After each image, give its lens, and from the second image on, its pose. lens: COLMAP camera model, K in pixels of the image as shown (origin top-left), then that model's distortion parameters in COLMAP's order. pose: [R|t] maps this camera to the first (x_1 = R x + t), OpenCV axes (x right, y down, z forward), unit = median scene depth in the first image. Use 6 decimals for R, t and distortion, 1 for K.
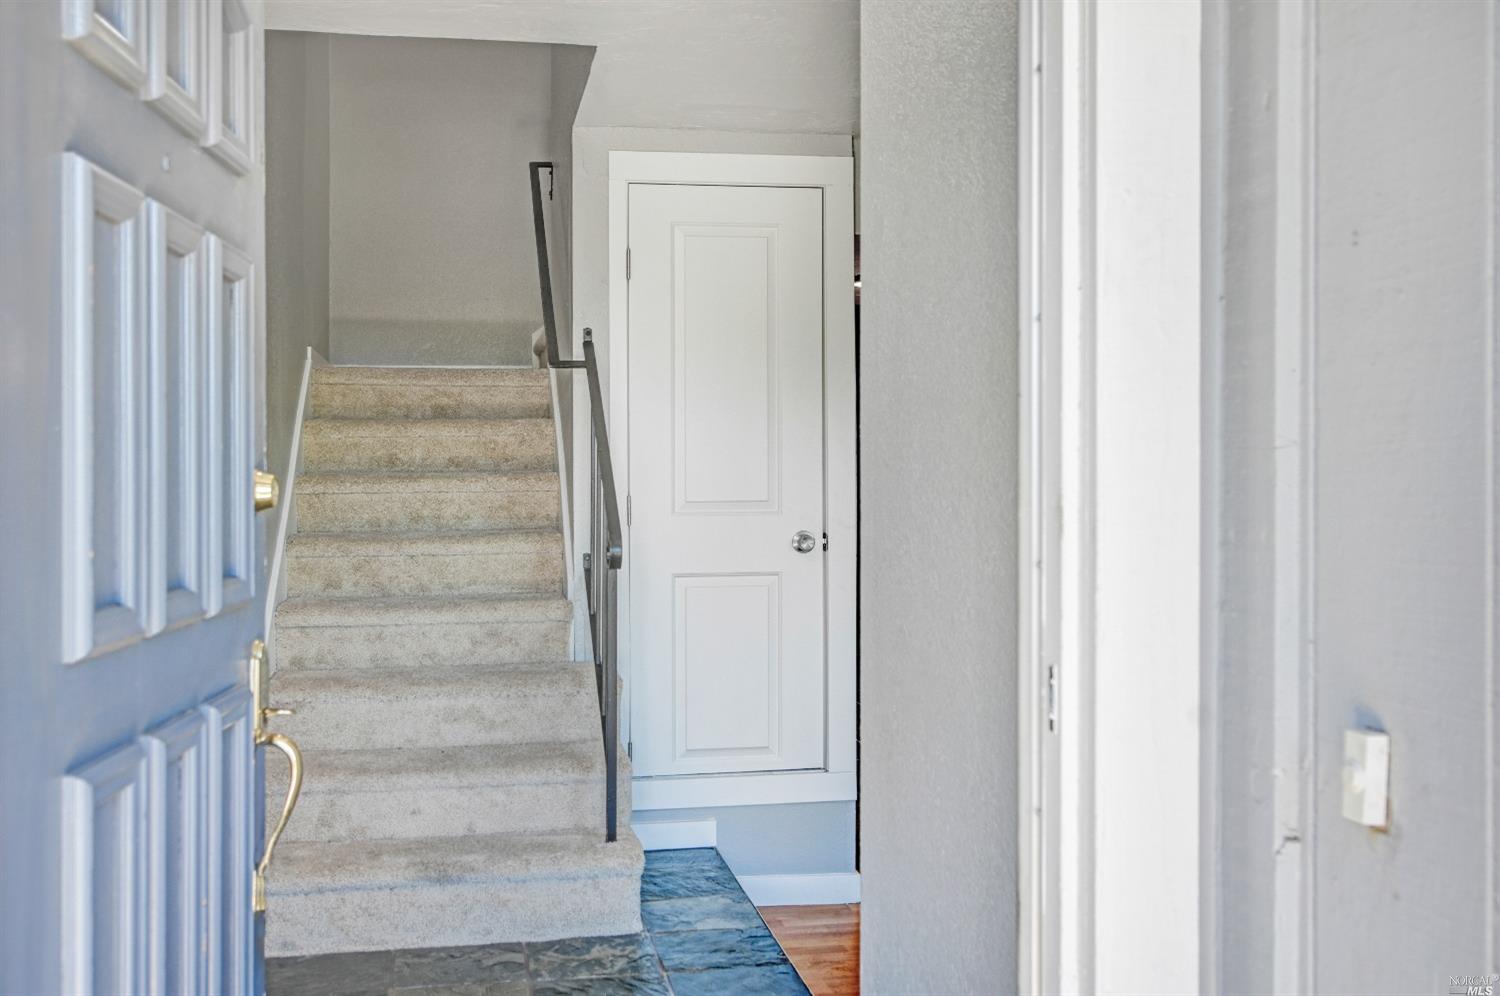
lens RADIAL K [[1595.4, 0, 750.0], [0, 1595.4, 498.0], [0, 0, 1]] dist [0.036396, 0.003668]
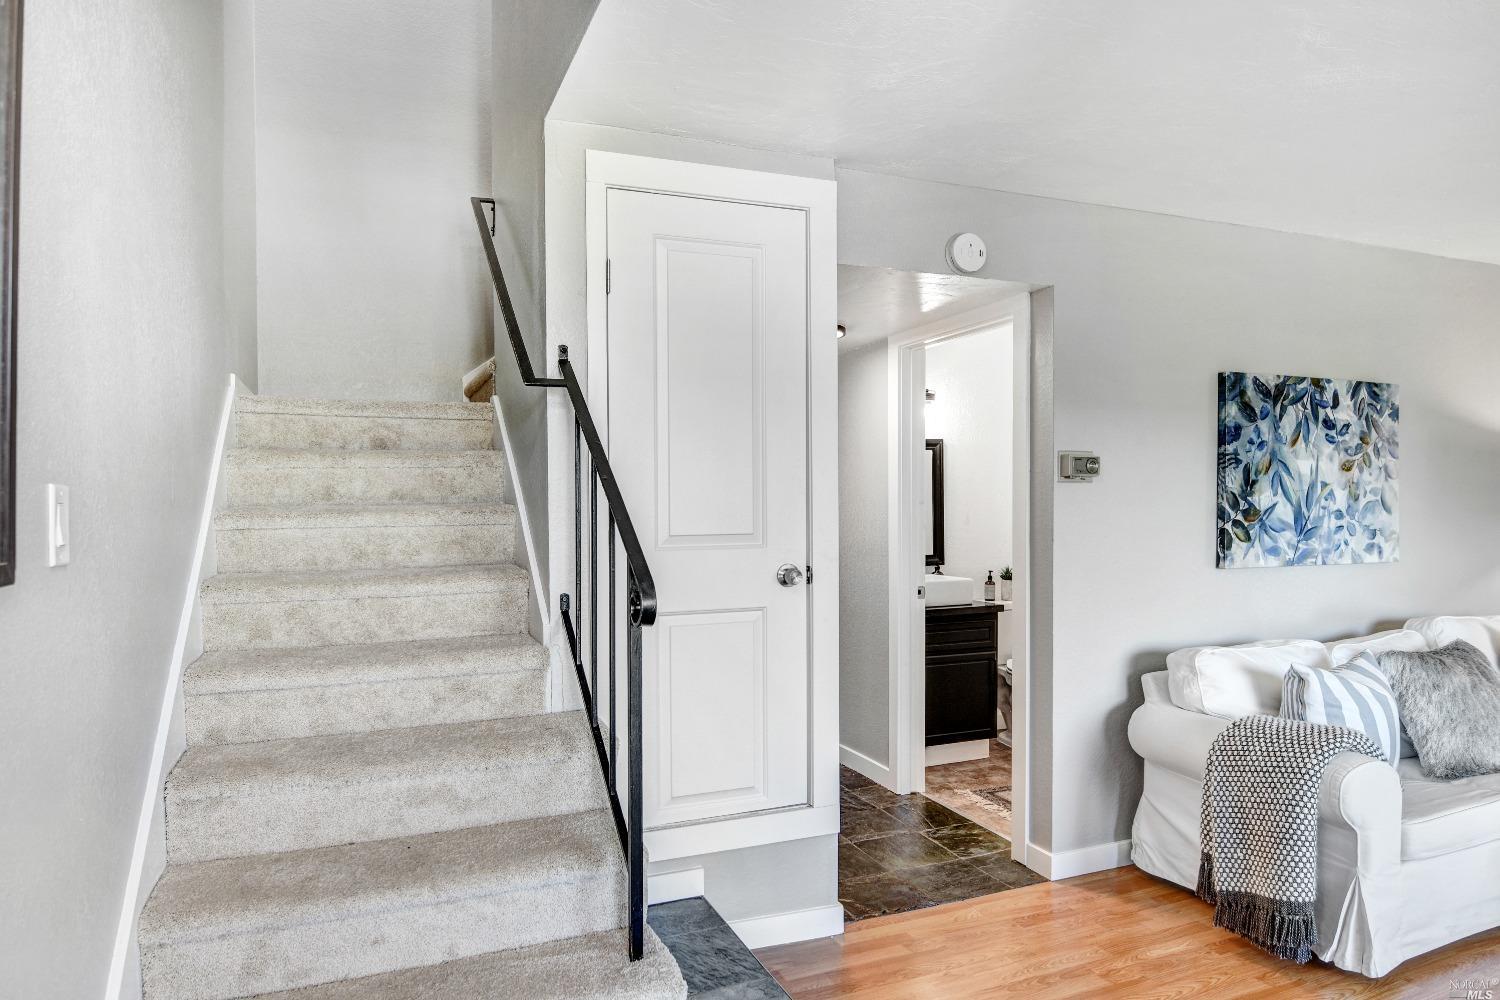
lens RADIAL K [[916.5, 0, 757.3], [0, 916.5, 535.1], [0, 0, 1]] dist [-0.004120, -0.001201]
pose [[0.973207, -0.010677, 0.229682, -0.115004], [0.006640, 0.999810, 0.018340, -0.007678], [-0.229834, -0.016324, 0.973093, 0.467952]]
